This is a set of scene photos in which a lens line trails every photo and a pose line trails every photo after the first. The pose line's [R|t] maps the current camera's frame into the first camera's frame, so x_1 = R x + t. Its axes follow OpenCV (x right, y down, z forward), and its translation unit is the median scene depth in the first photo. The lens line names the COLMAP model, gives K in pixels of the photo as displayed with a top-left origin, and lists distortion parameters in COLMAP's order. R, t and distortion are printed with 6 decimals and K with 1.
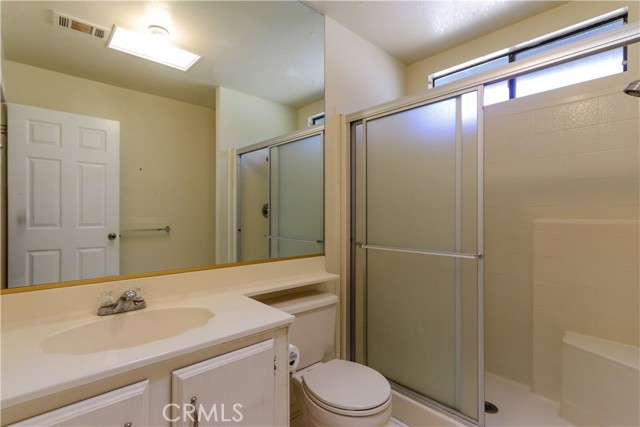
lens RADIAL K [[301.5, 0, 315.5], [0, 301.5, 214.2], [0, 0, 1]] dist [-0.002638, 0.002739]
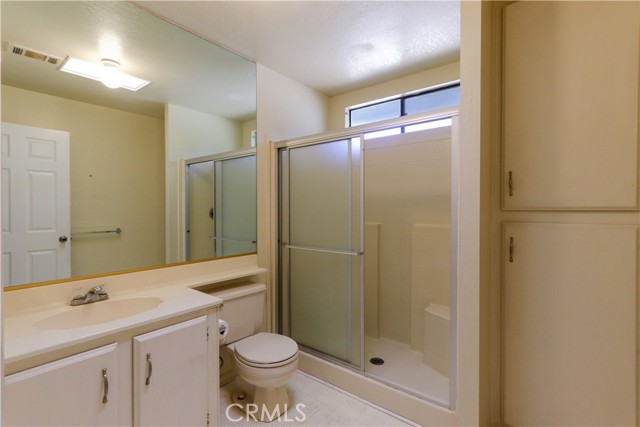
lens RADIAL K [[301.5, 0, 322.5], [0, 301.5, 211.2], [0, 0, 1]] dist [-0.002638, 0.002739]
pose [[0.987908, -0.001786, 0.155032, 0.105750], [-0.001008, 0.999839, 0.017942, -0.065164], [-0.155039, -0.017881, 0.987747, -0.288275]]
